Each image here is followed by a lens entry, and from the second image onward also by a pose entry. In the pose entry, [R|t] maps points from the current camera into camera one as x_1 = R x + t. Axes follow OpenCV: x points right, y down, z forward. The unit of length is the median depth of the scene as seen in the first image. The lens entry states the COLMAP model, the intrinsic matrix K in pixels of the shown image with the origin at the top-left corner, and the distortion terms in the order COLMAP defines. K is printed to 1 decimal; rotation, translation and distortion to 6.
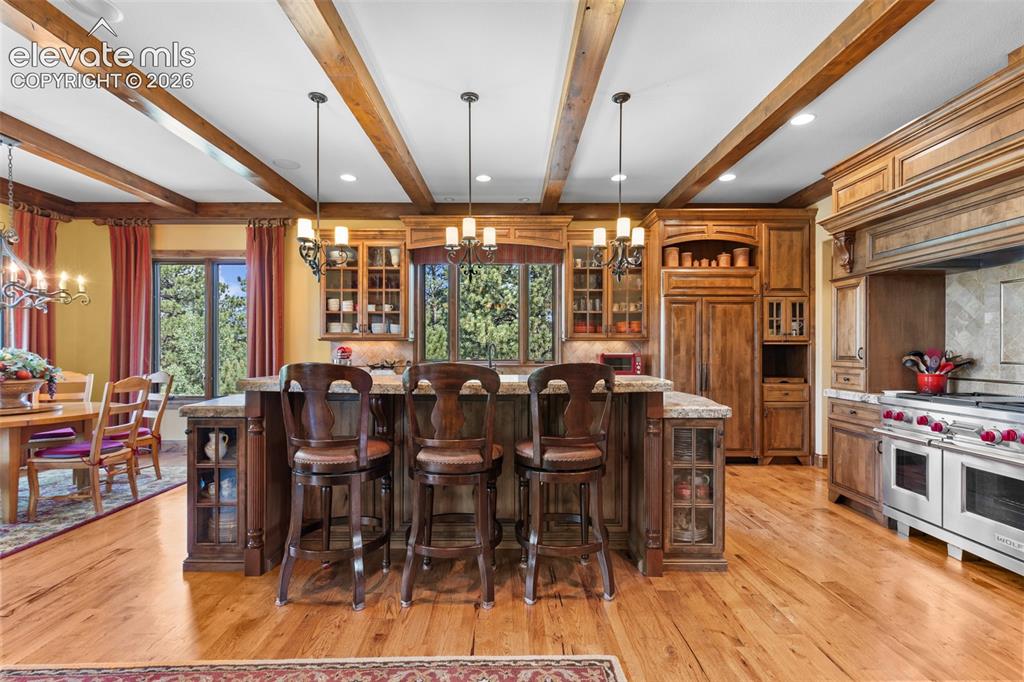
lens RADIAL K [[464.8, 0, 510.6], [0, 464.8, 348.9], [0, 0, 1]] dist [0.004703, -0.000345]
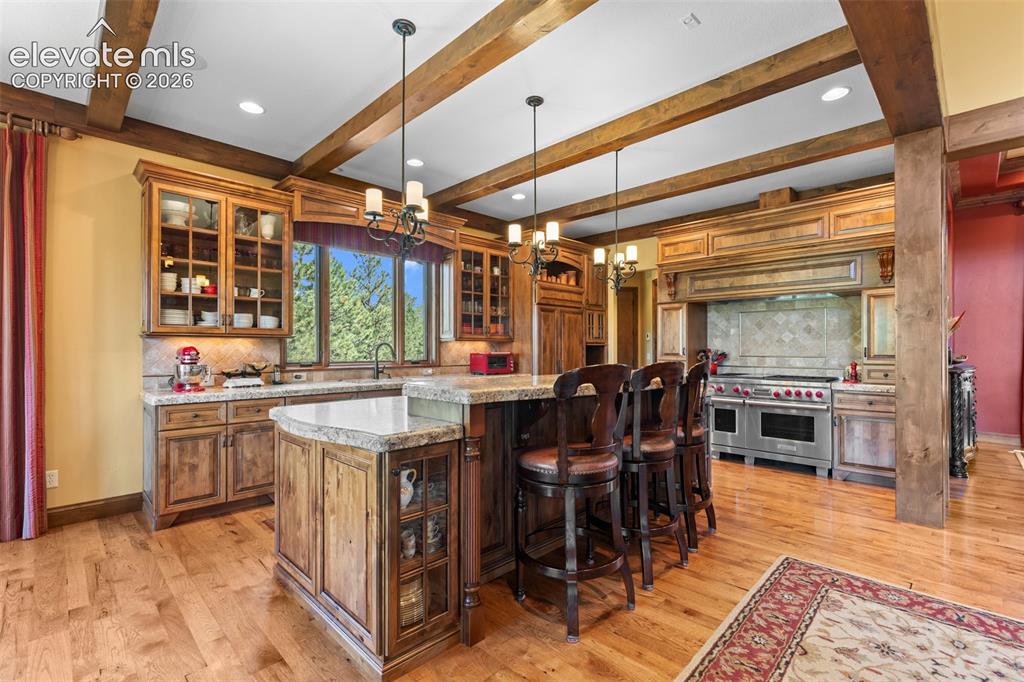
lens RADIAL K [[464.8, 0, 509.6], [0, 464.8, 345.6], [0, 0, 1]] dist [0.004703, -0.000345]
pose [[0.705311, 0.003725, 0.708889, -0.558861], [0.000452, 0.999984, -0.005704, -0.001214], [-0.708898, 0.004344, 0.705297, 0.215996]]
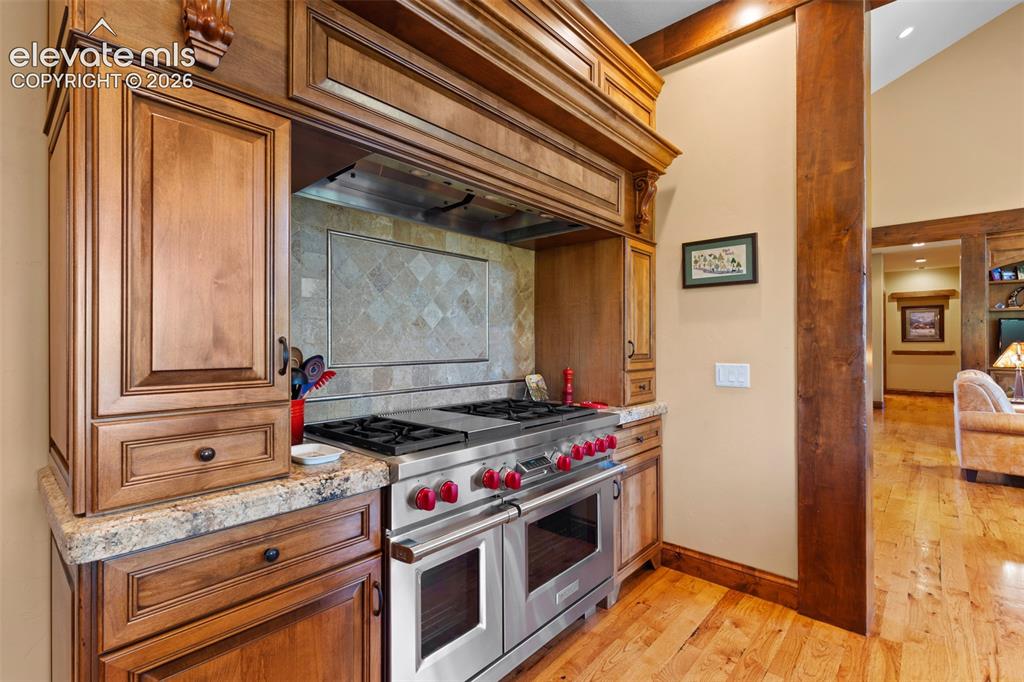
lens RADIAL K [[464.8, 0, 511.8], [0, 464.8, 343.7], [0, 0, 1]] dist [0.004703, -0.000345]
pose [[-0.742916, 0.001440, 0.669383, 0.301663], [0.001721, 0.999998, -0.000241, 0.000792], [-0.669382, 0.000973, -0.742918, 0.802185]]
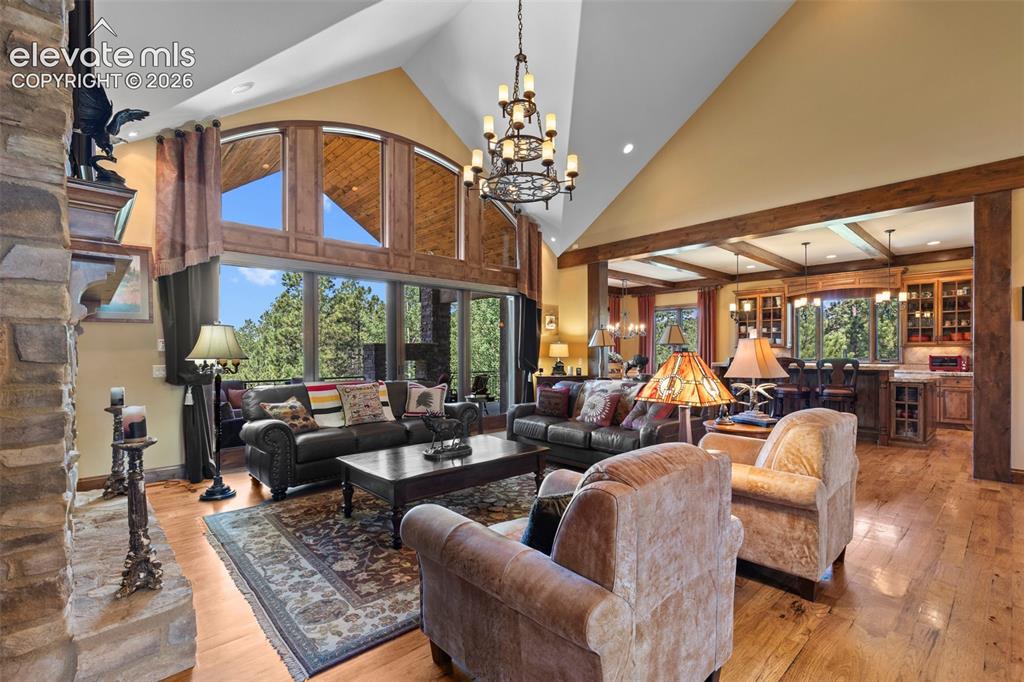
lens RADIAL K [[464.8, 0, 512.4], [0, 464.8, 350.9], [0, 0, 1]] dist [0.004703, -0.000345]
pose [[0.684705, -0.002364, -0.728817, 0.394686], [0.001251, 0.999997, -0.002069, -0.003628], [0.728819, 0.000505, 0.684706, -1.083520]]
